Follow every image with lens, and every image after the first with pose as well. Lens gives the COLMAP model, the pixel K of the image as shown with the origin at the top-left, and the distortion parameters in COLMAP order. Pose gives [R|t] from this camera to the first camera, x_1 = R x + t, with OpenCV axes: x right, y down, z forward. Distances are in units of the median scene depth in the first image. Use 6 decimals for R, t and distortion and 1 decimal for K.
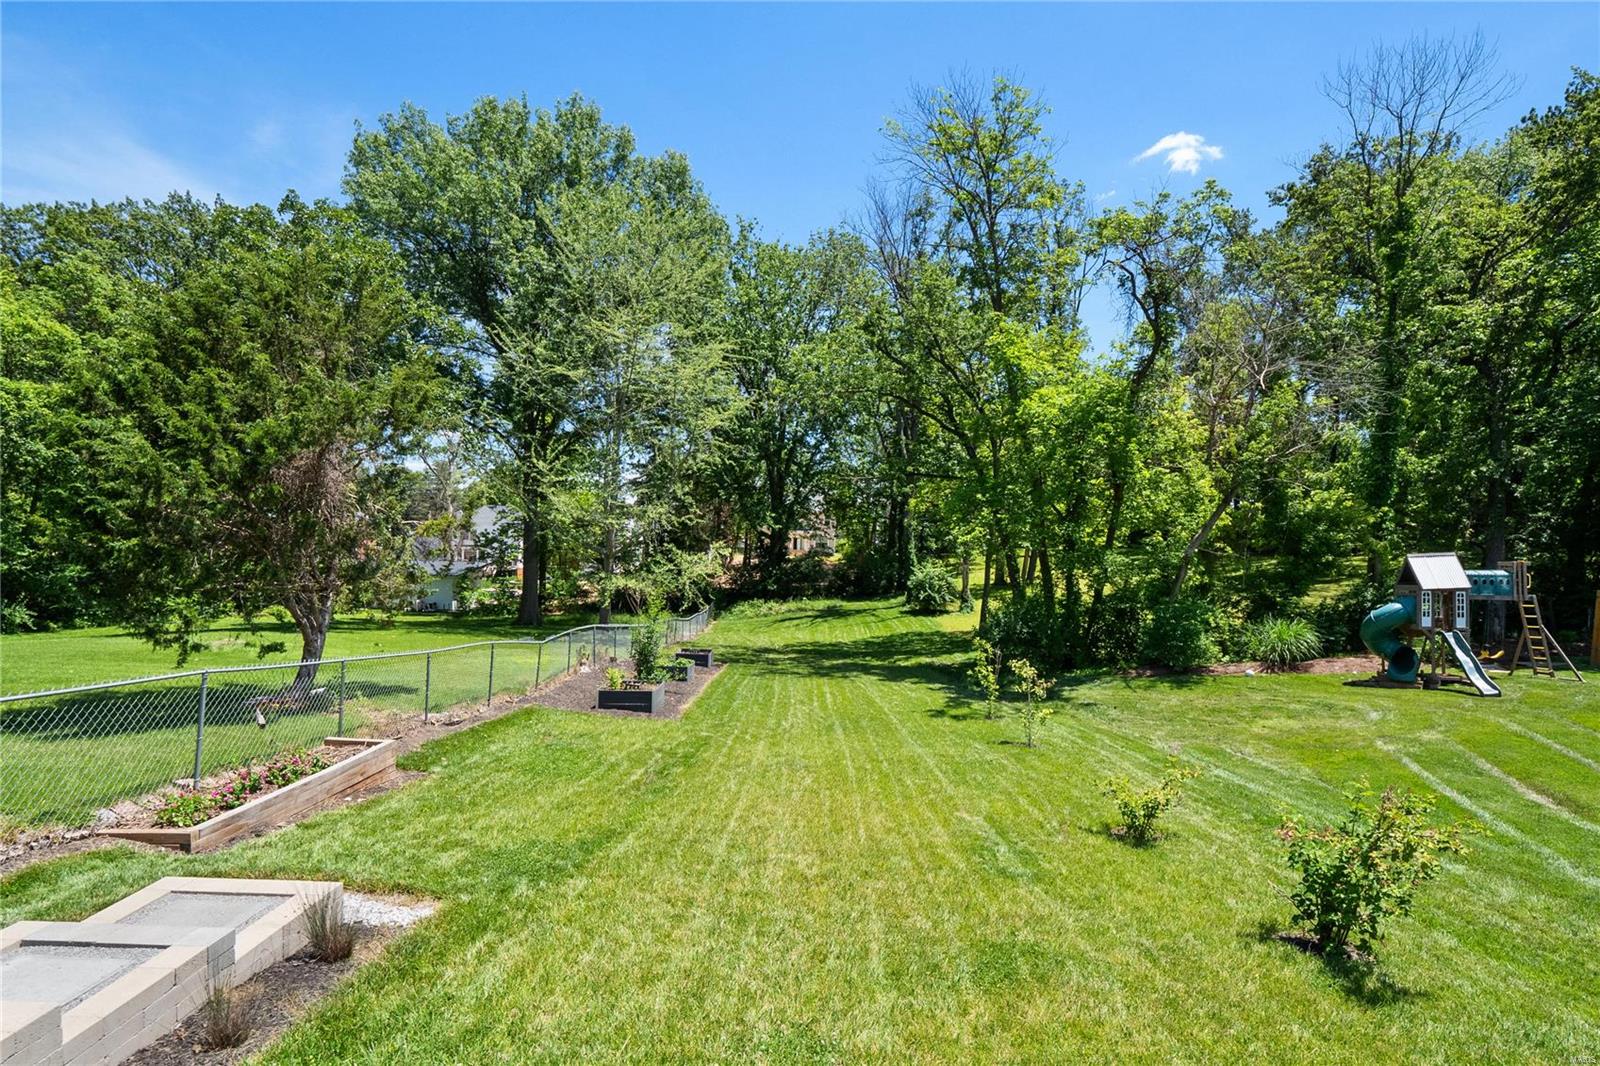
lens RADIAL K [[755.2, 0, 803.5], [0, 755.2, 552.9], [0, 0, 1]] dist [-0.002443, -0.013321]
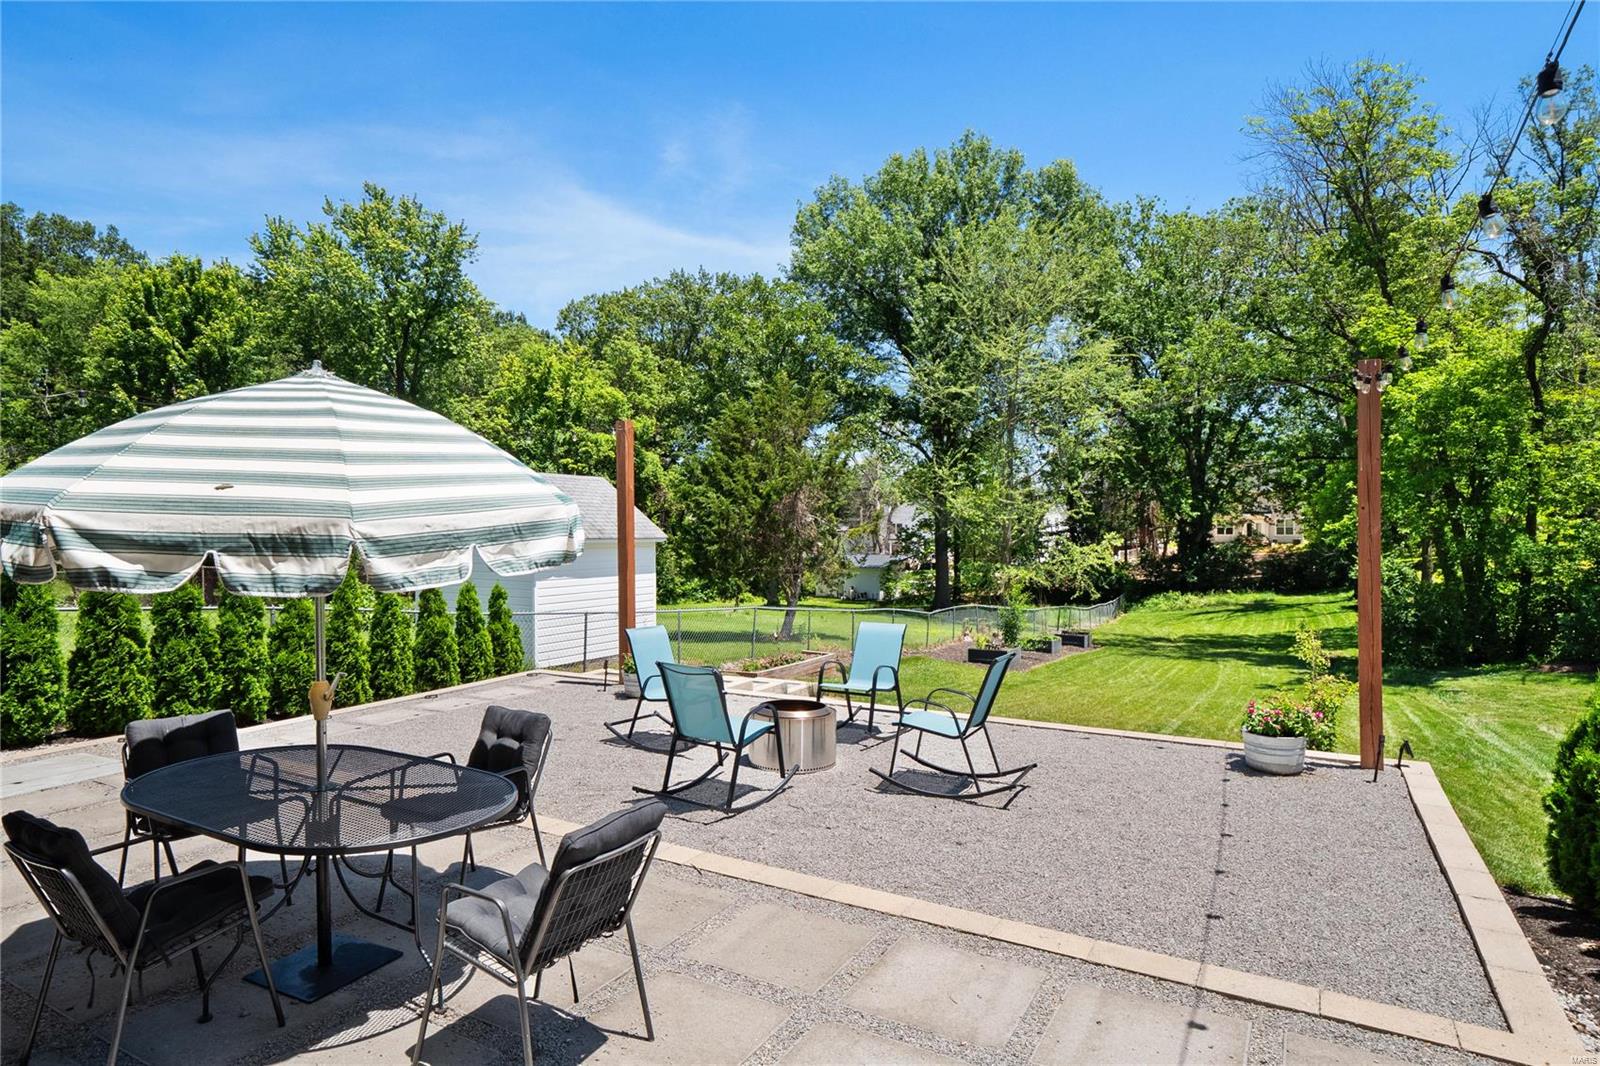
lens RADIAL K [[907.1, 0, 800.0], [0, 907.1, 533.0], [0, 0, 1]] dist [0.000536, 0.000183]
pose [[0.861615, -0.023336, -0.507026, 0.149719], [0.017765, 0.999717, -0.015824, -0.002721], [0.507252, 0.004627, 0.861785, -0.278425]]
